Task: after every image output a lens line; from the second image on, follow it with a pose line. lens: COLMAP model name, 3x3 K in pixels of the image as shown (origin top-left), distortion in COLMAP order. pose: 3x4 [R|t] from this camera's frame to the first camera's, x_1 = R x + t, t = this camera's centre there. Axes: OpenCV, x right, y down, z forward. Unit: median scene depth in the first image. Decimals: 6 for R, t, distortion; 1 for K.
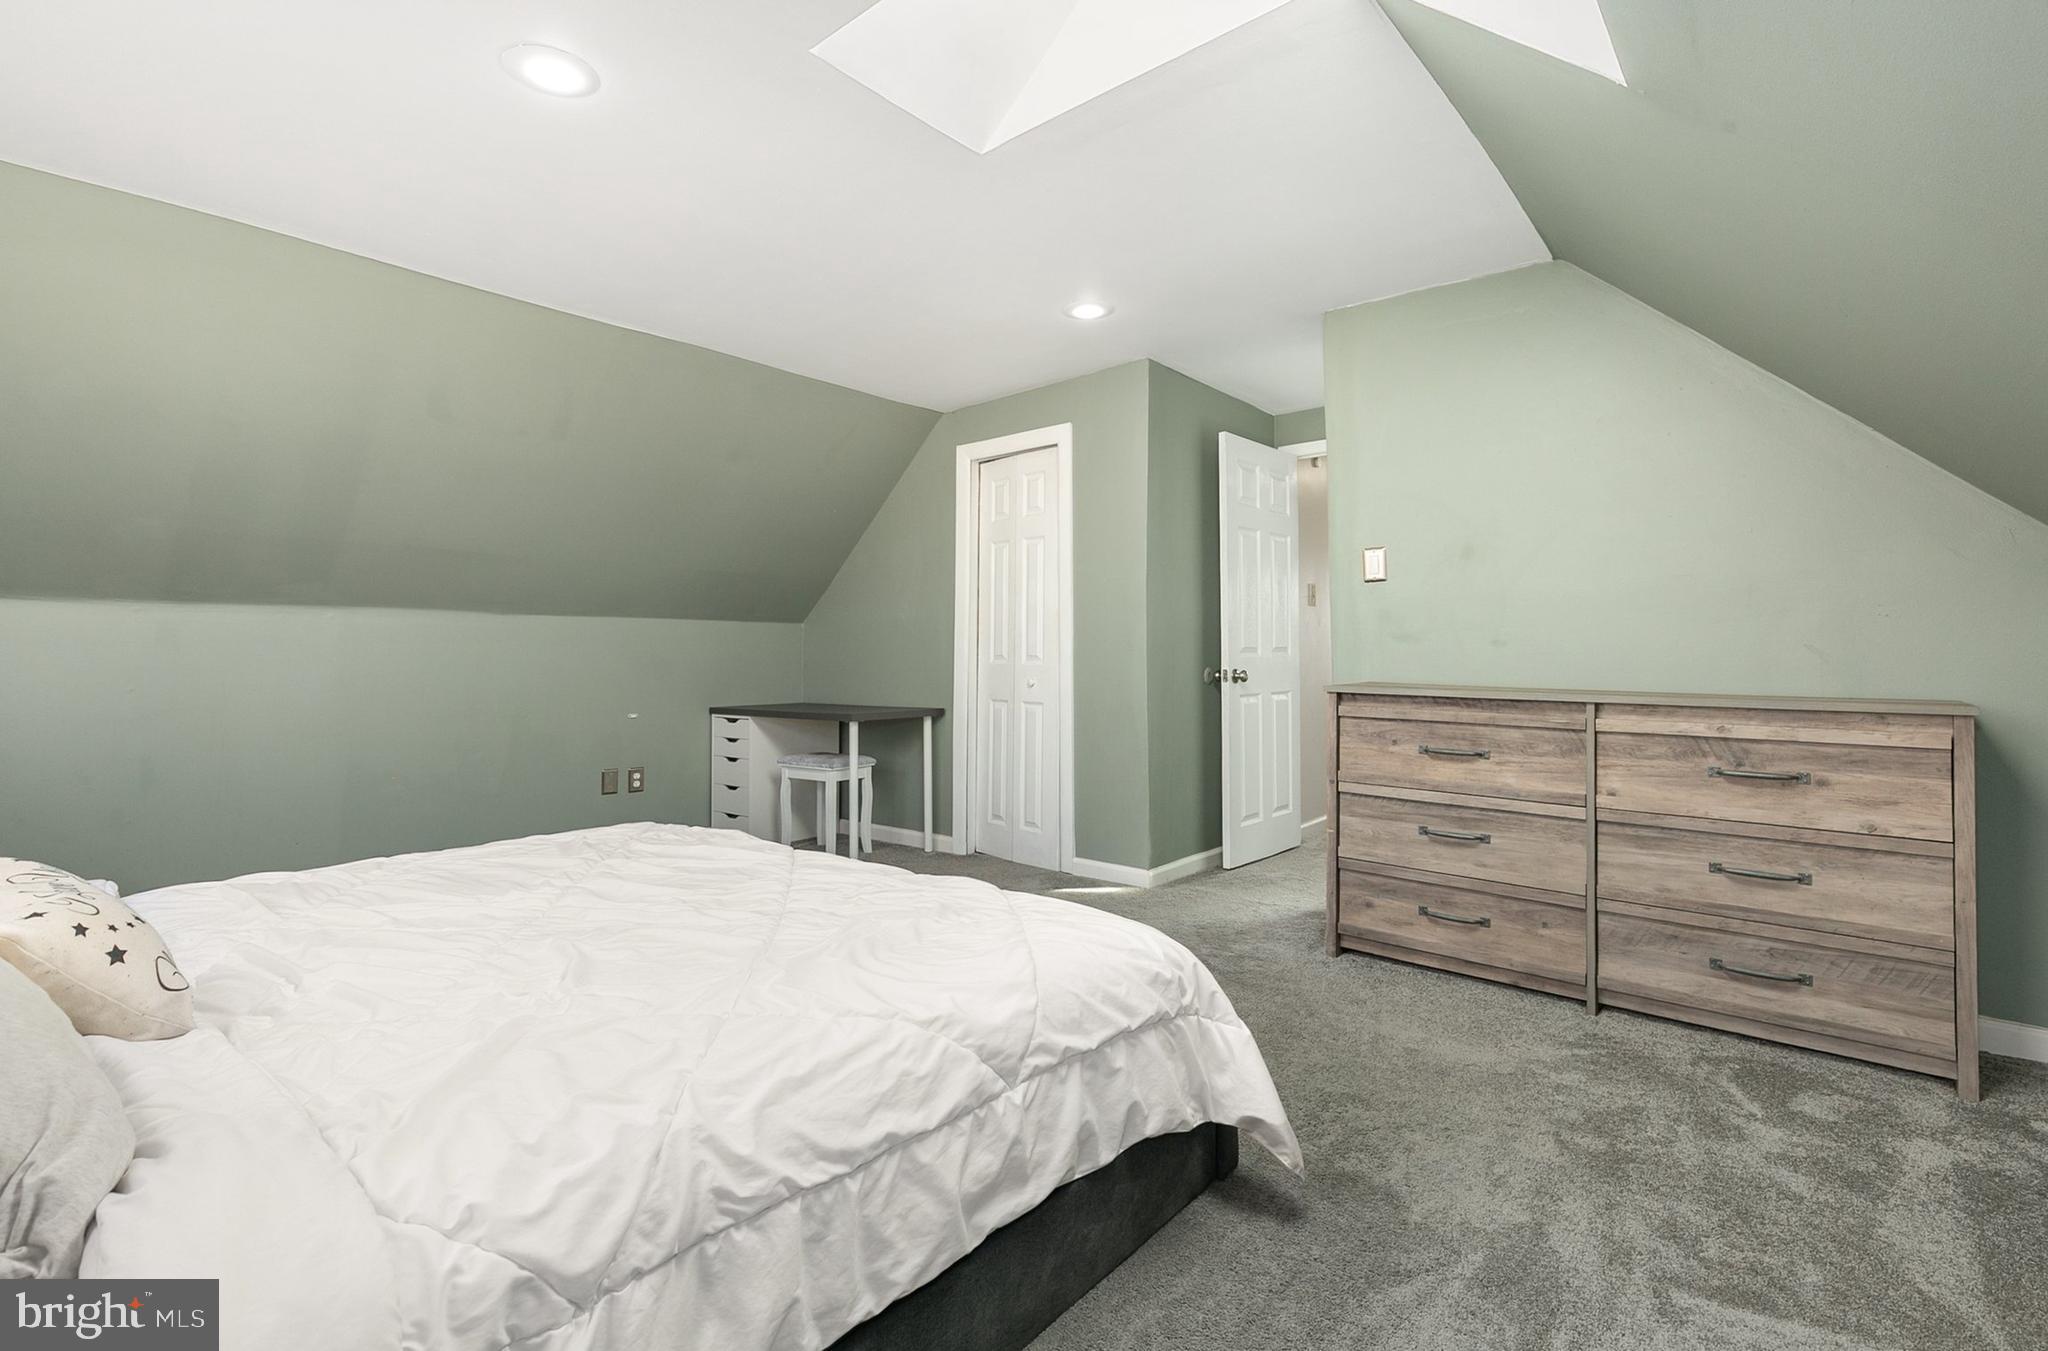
lens RADIAL K [[939.9, 0, 1023.7], [0, 939.9, 666.1], [0, 0, 1]] dist [0.010264, -0.002923]
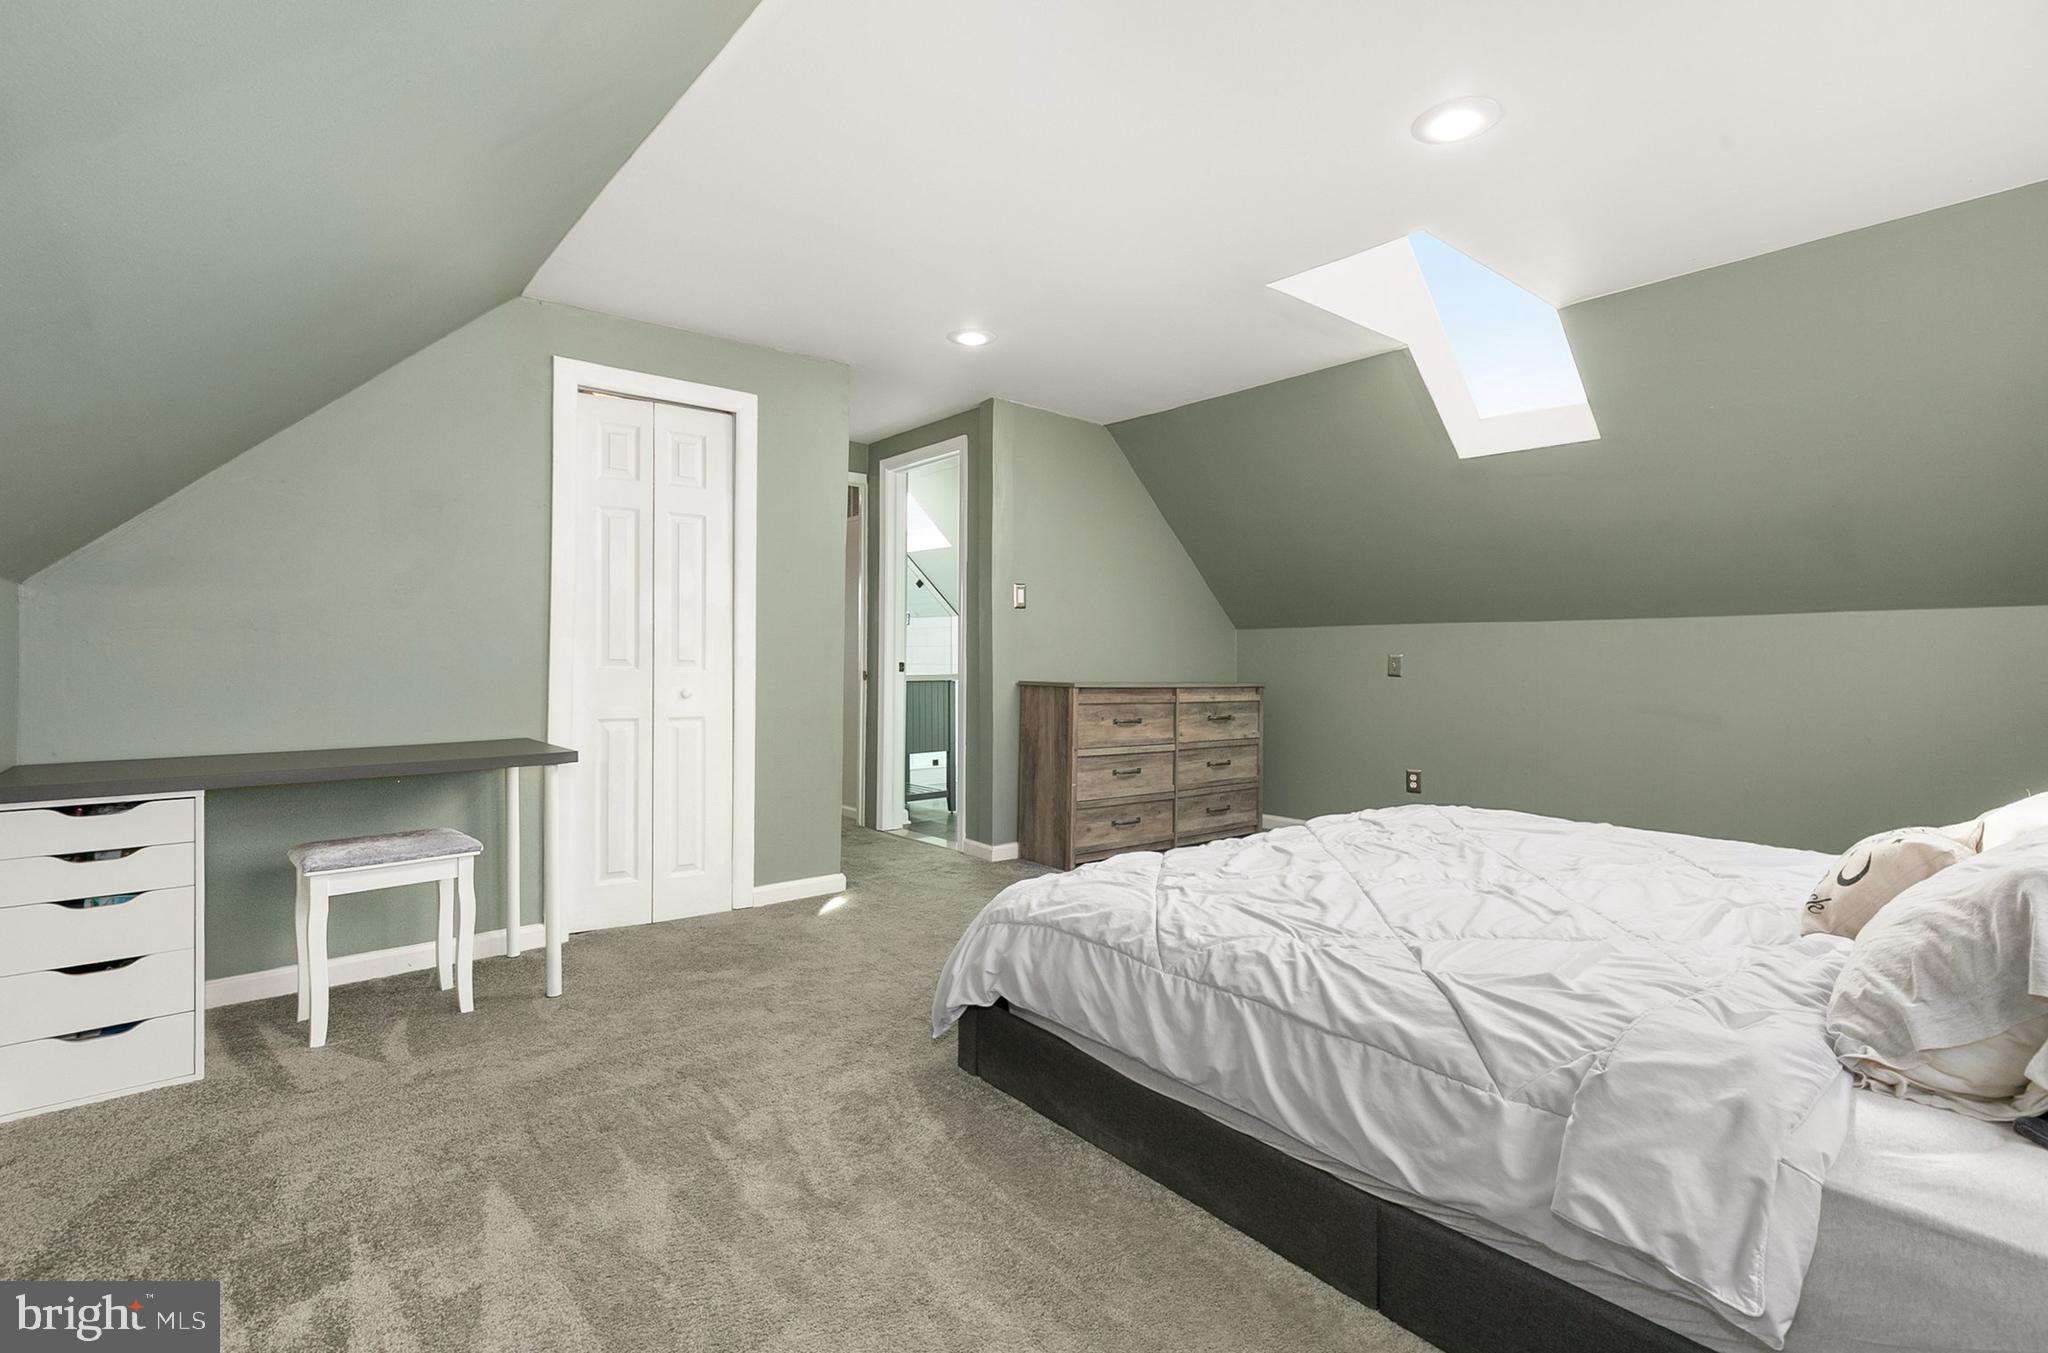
lens RADIAL K [[939.9, 0, 1024.9], [0, 939.9, 670.6], [0, 0, 1]] dist [0.010264, -0.002923]
pose [[0.154770, -0.012195, 0.987875, -1.279280], [0.001119, 0.999925, 0.012168, -0.017982], [-0.987950, -0.000777, 0.154772, 1.002093]]
